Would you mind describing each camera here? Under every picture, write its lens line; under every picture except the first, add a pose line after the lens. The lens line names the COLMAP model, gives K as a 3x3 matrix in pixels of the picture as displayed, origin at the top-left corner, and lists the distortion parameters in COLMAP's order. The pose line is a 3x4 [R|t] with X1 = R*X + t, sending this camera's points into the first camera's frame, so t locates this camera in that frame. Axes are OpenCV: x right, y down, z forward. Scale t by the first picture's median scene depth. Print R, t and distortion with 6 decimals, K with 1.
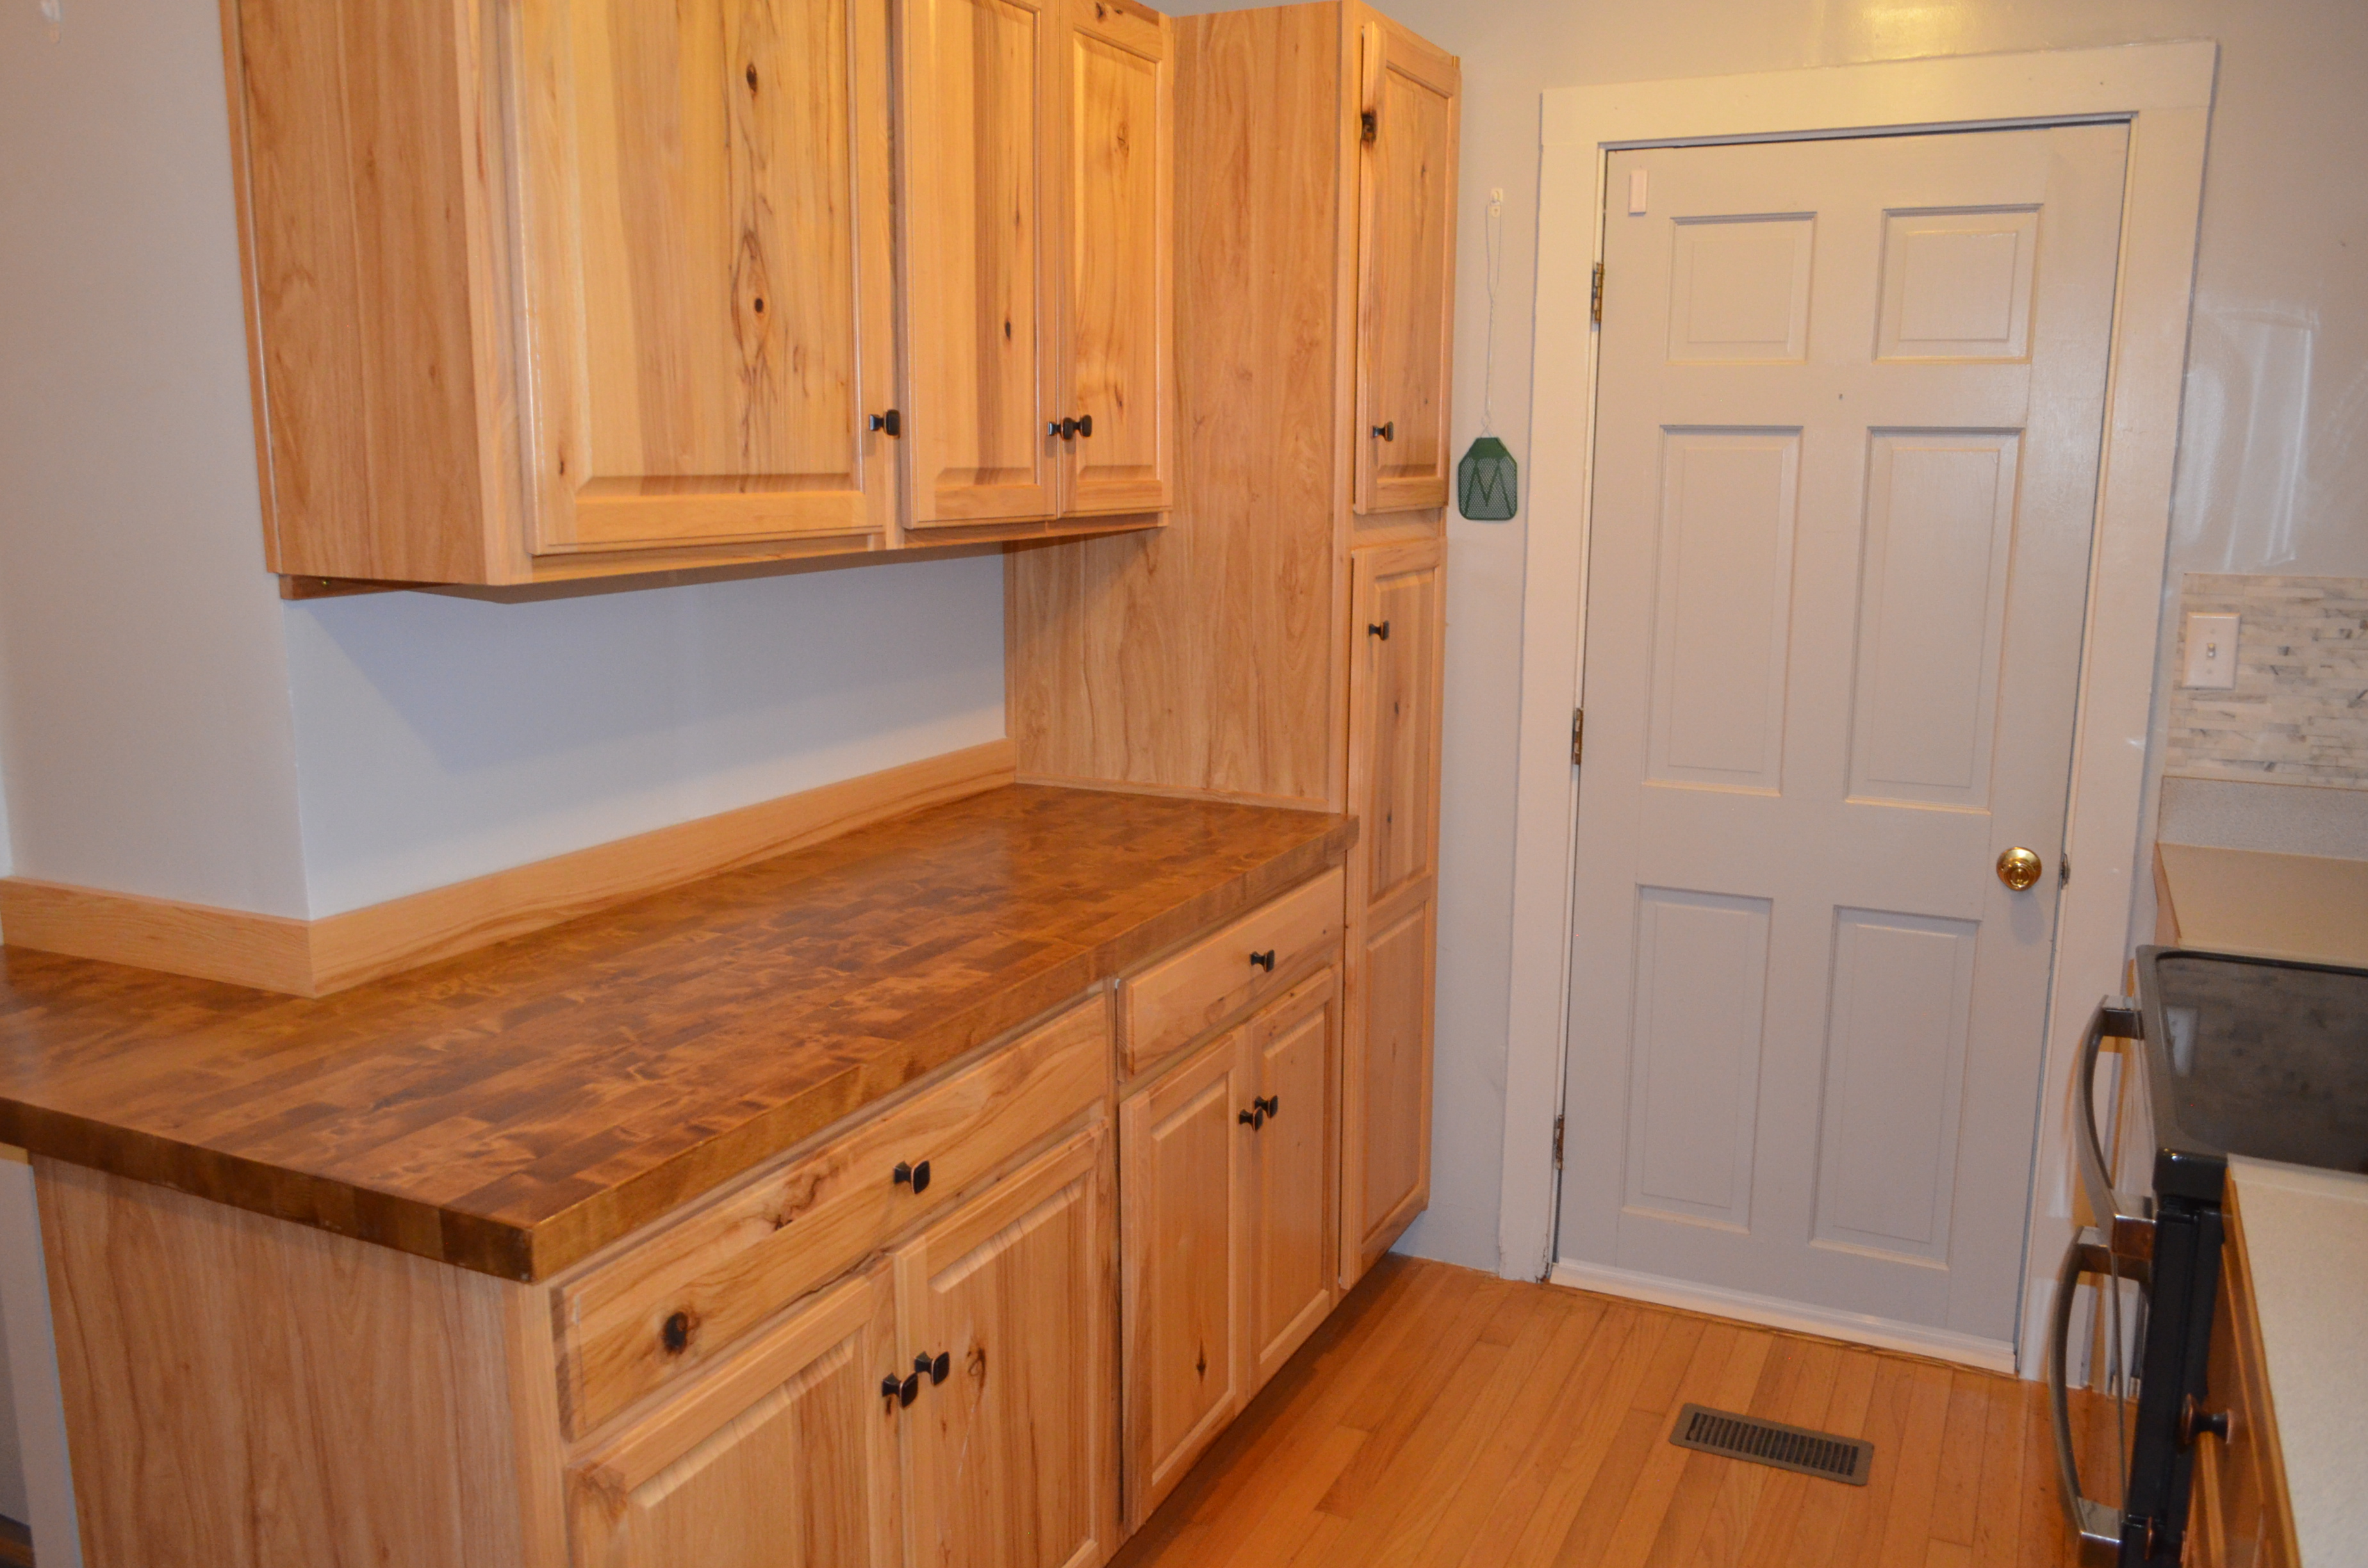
lens RADIAL K [[1819.5, 0, 1192.3], [0, 1819.5, 788.7], [0, 0, 1]] dist [-0.003341, -0.002952]
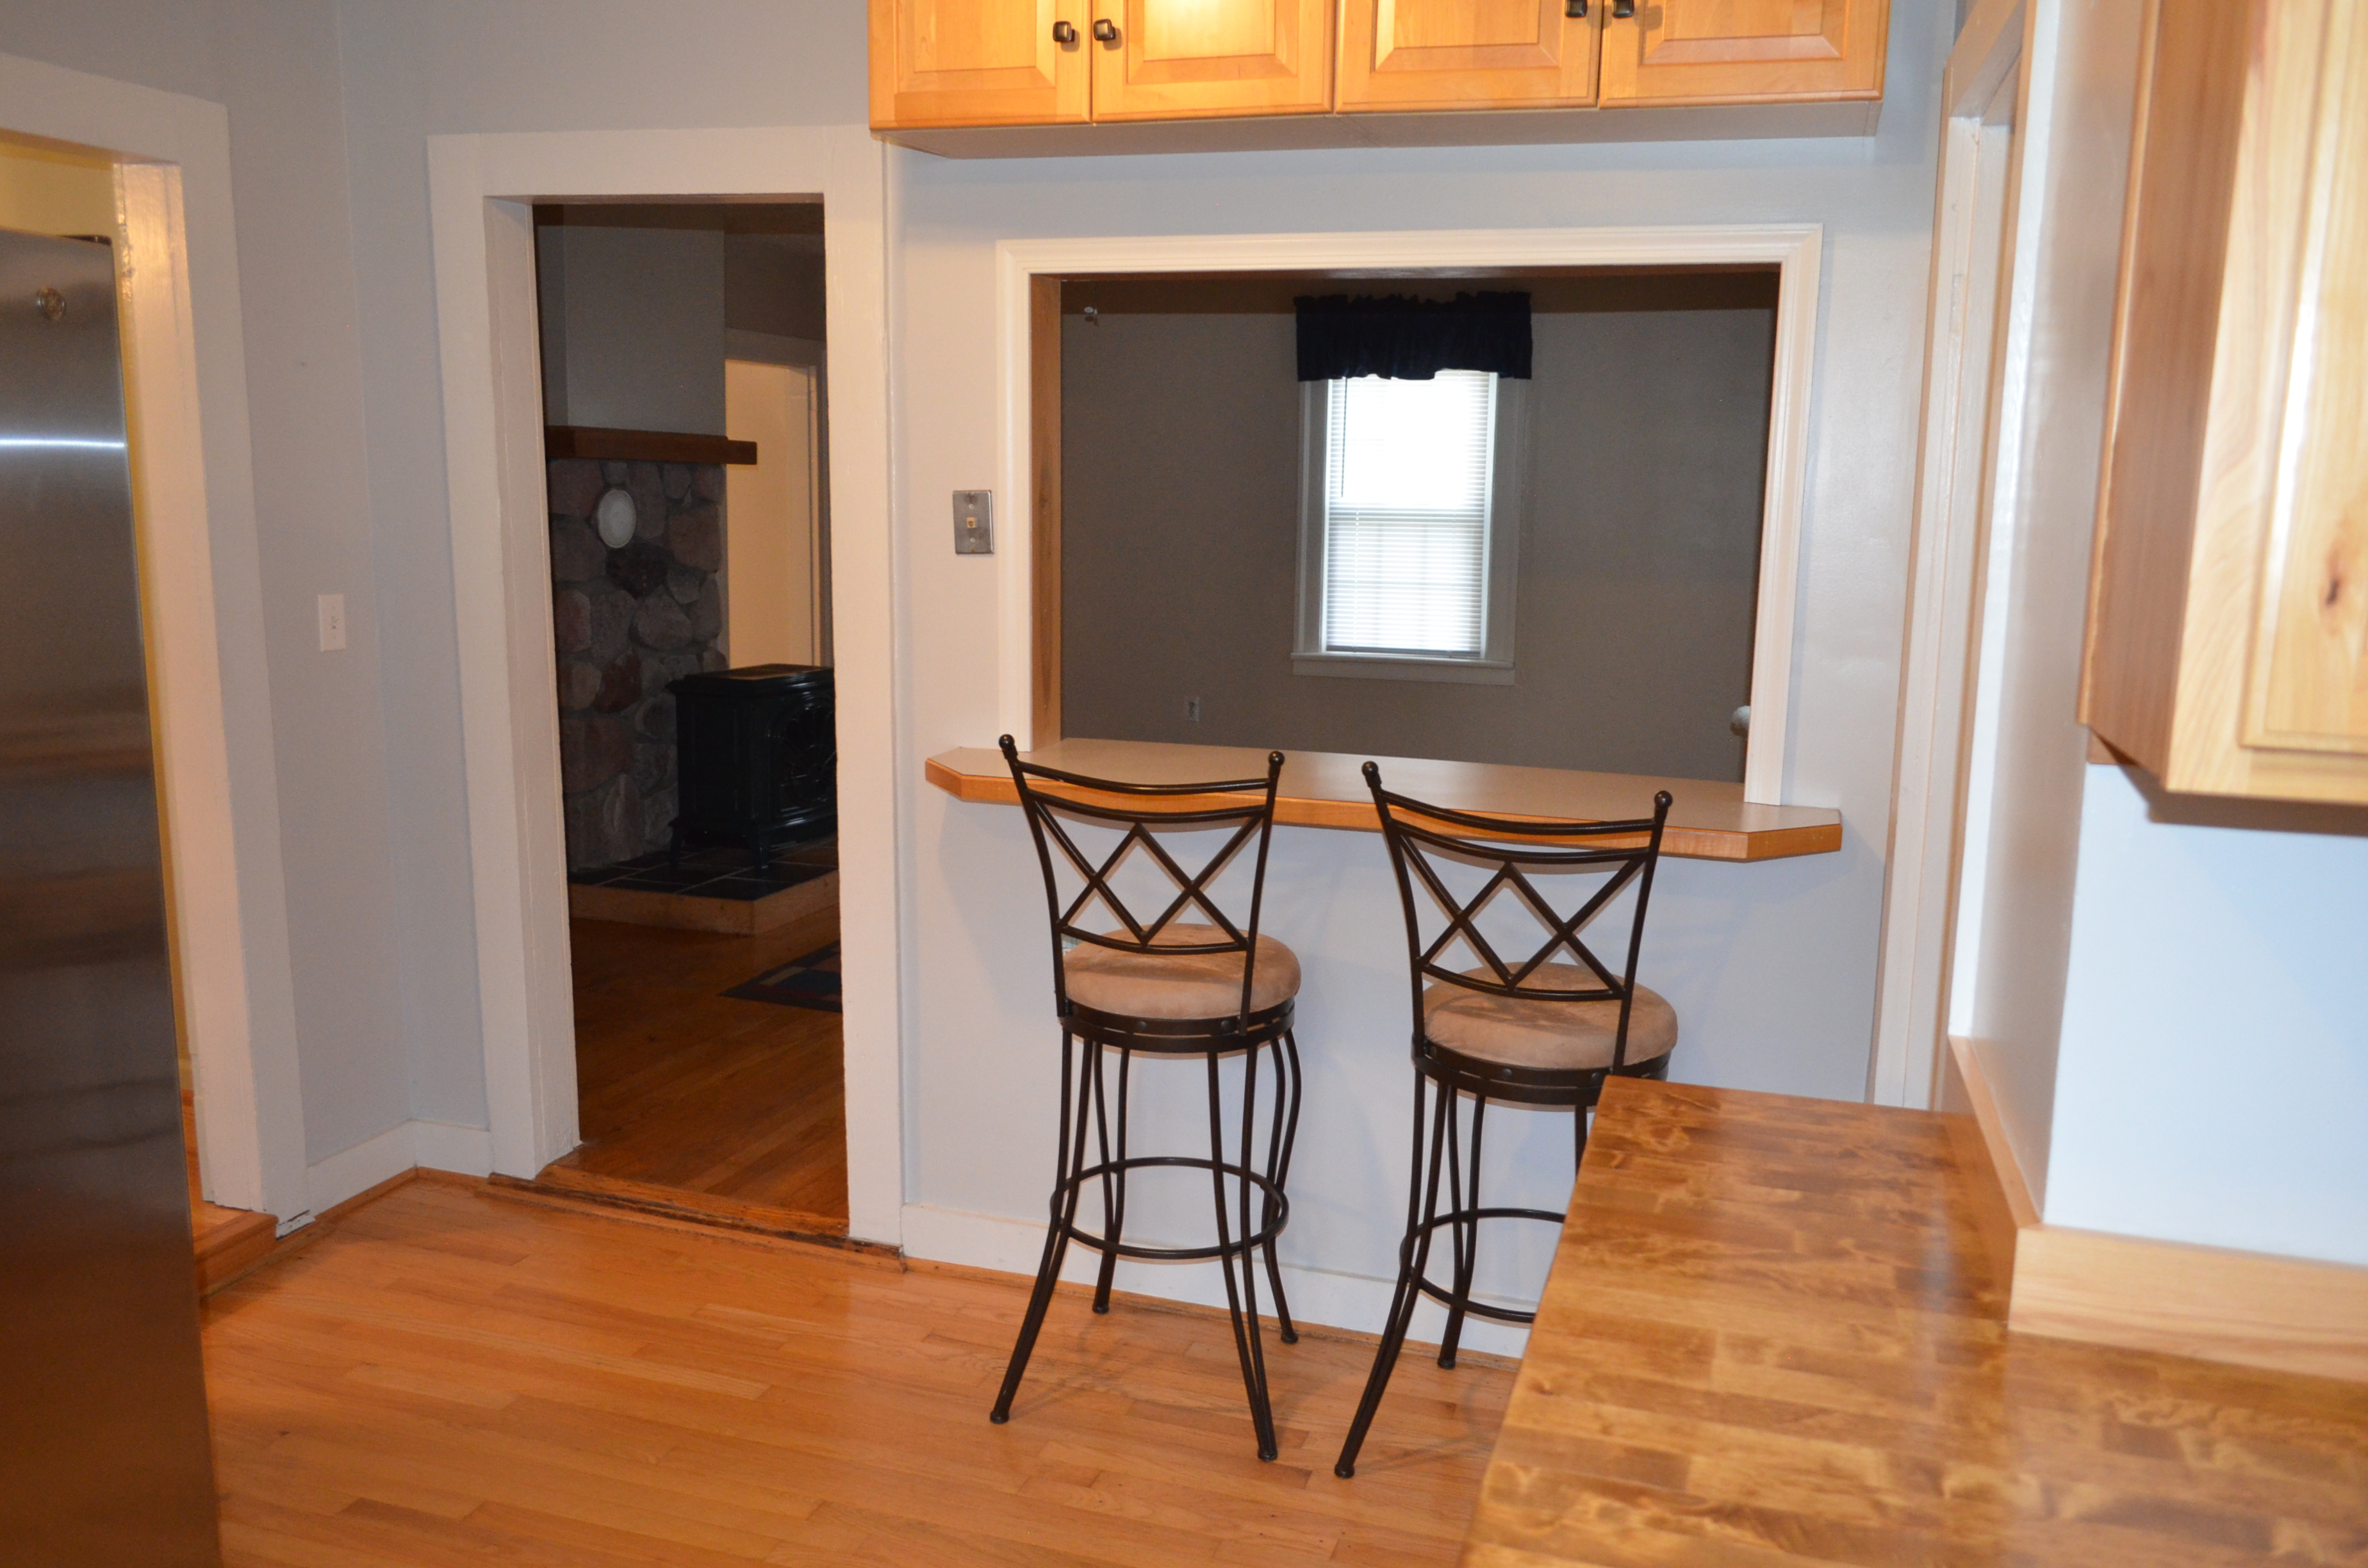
lens RADIAL K [[1819.5, 0, 1180.6], [0, 1819.5, 790.8], [0, 0, 1]] dist [-0.003341, -0.002952]
pose [[0.147114, 0.158952, -0.976264, 0.126374], [-0.205362, 0.970404, 0.127051, -0.119851], [0.967566, 0.181796, 0.175403, 0.601728]]
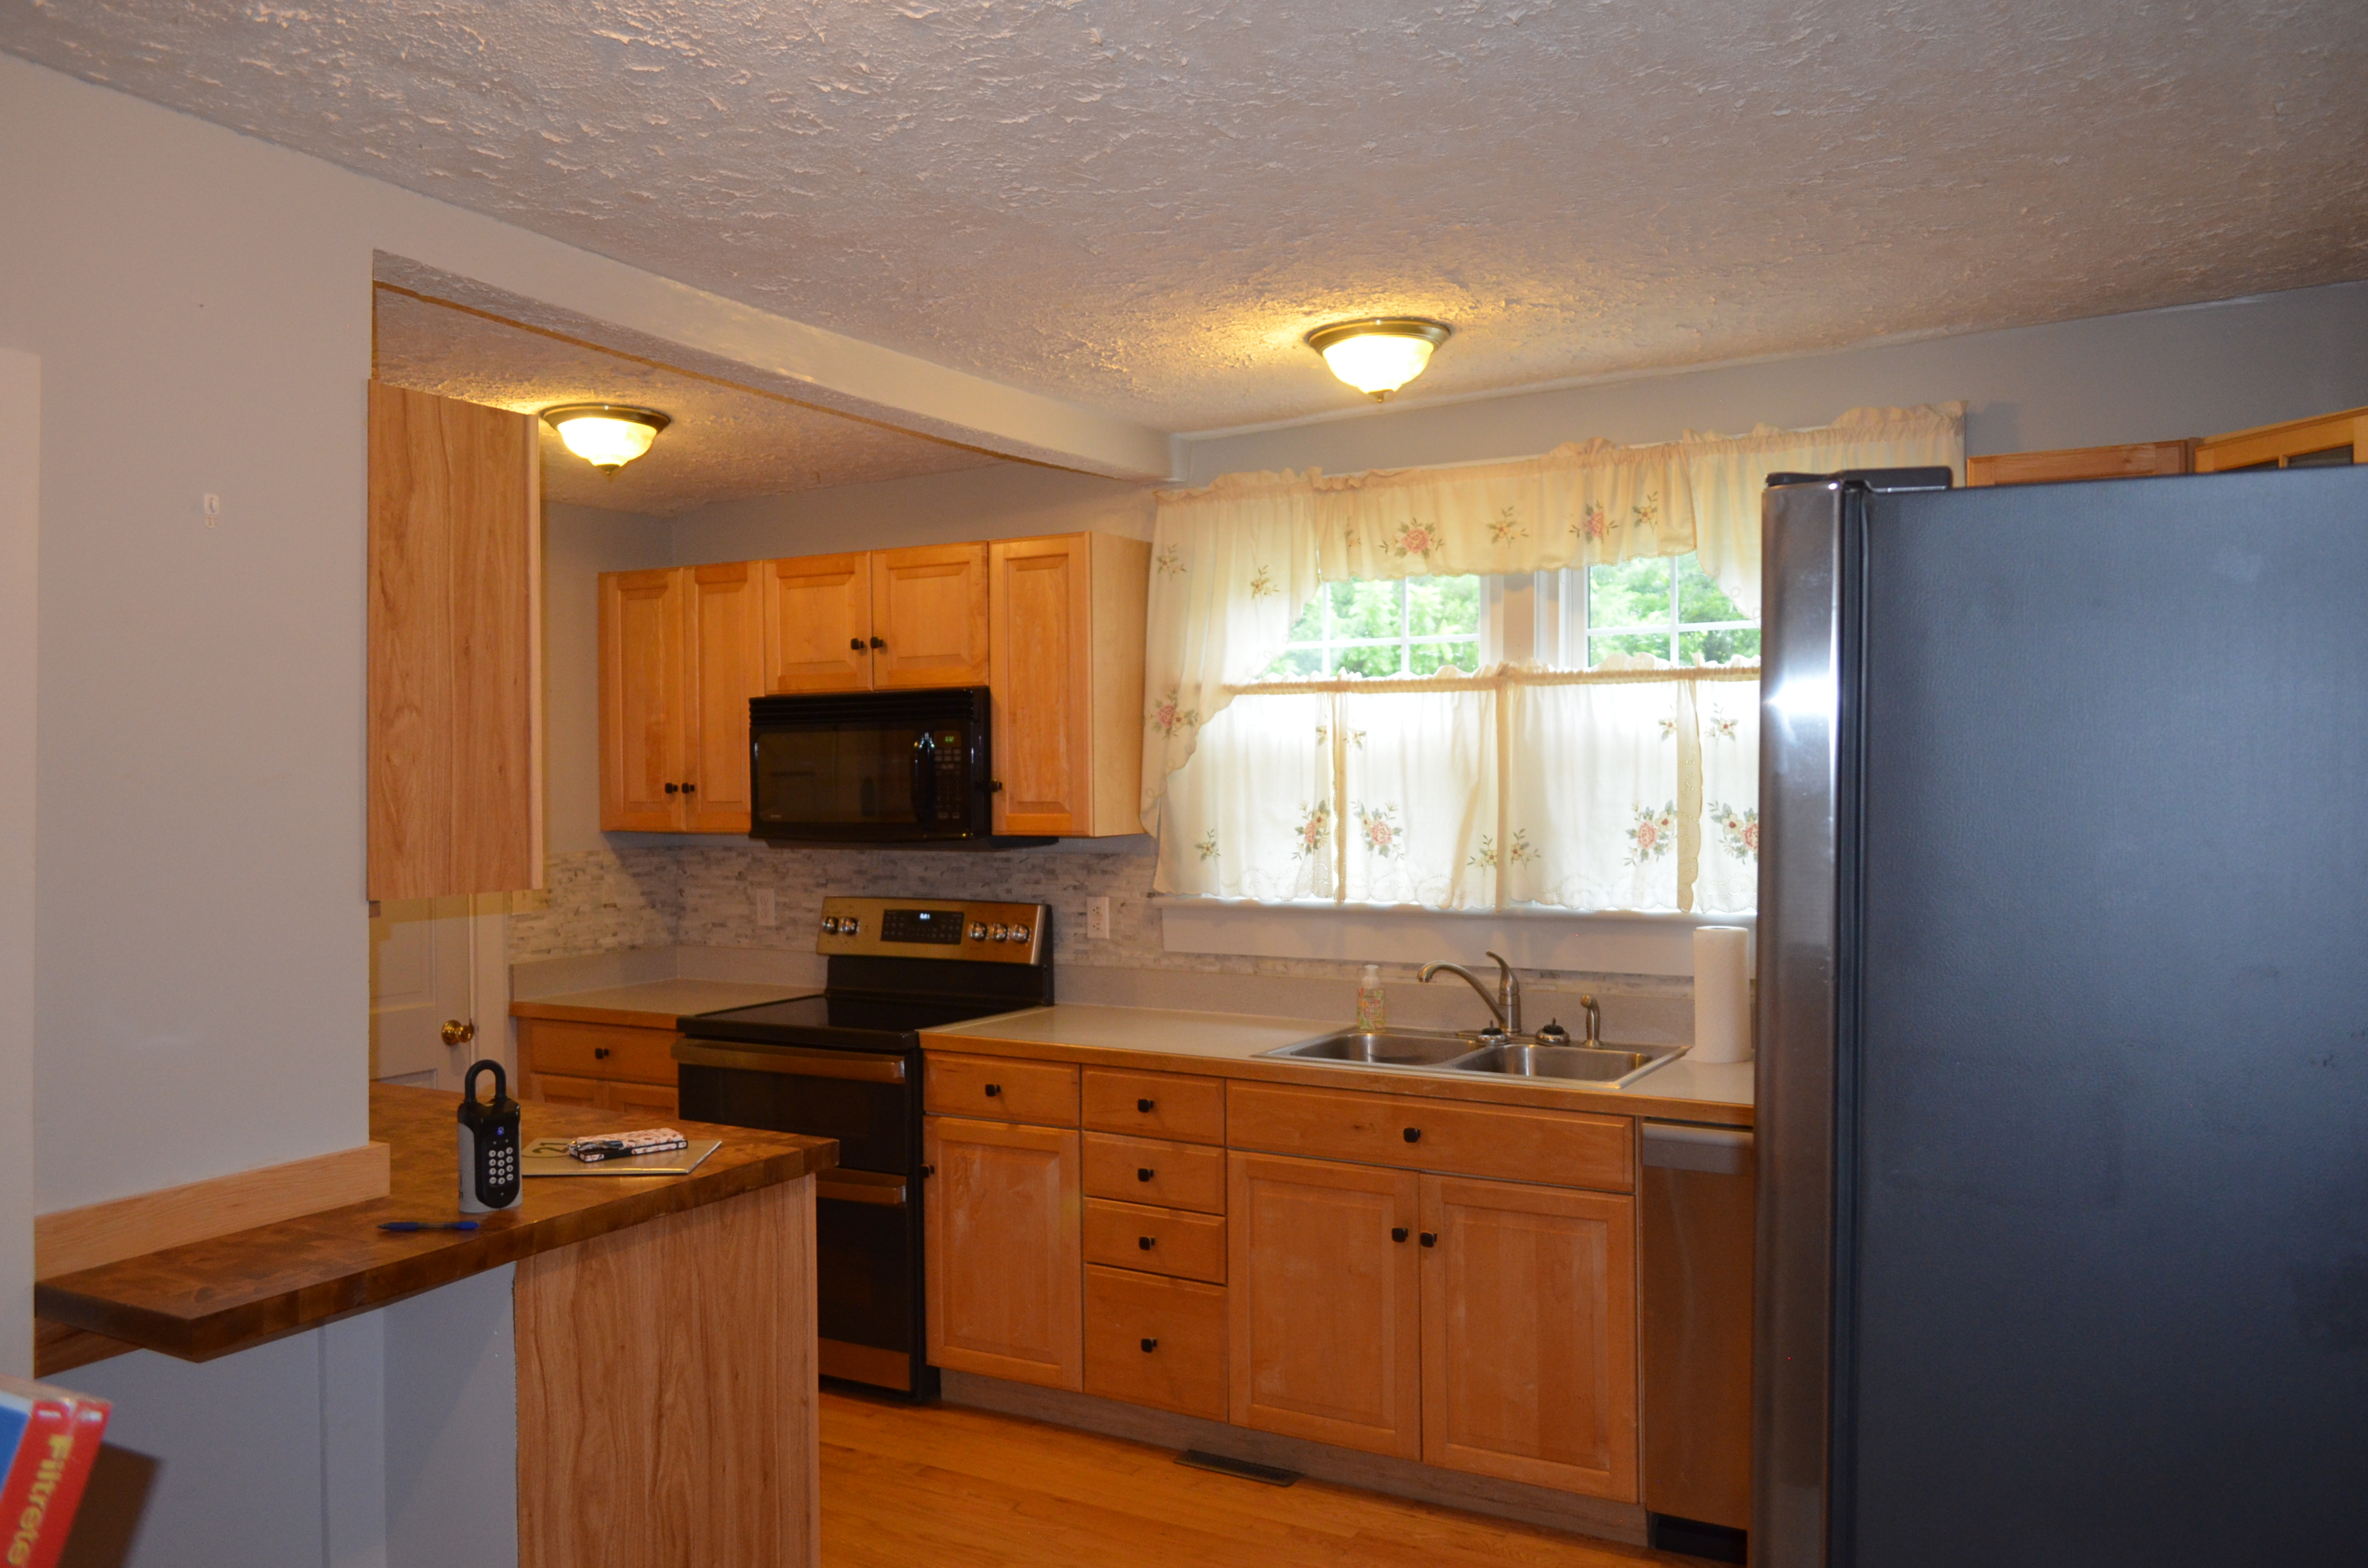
lens RADIAL K [[1819.5, 0, 1187.1], [0, 1819.5, 782.3], [0, 0, 1]] dist [-0.003341, -0.002952]
pose [[0.084862, -0.014657, 0.996285, -2.012053], [0.191278, 0.981534, -0.001853, -0.087858], [-0.977860, 0.190725, 0.086099, 0.217242]]
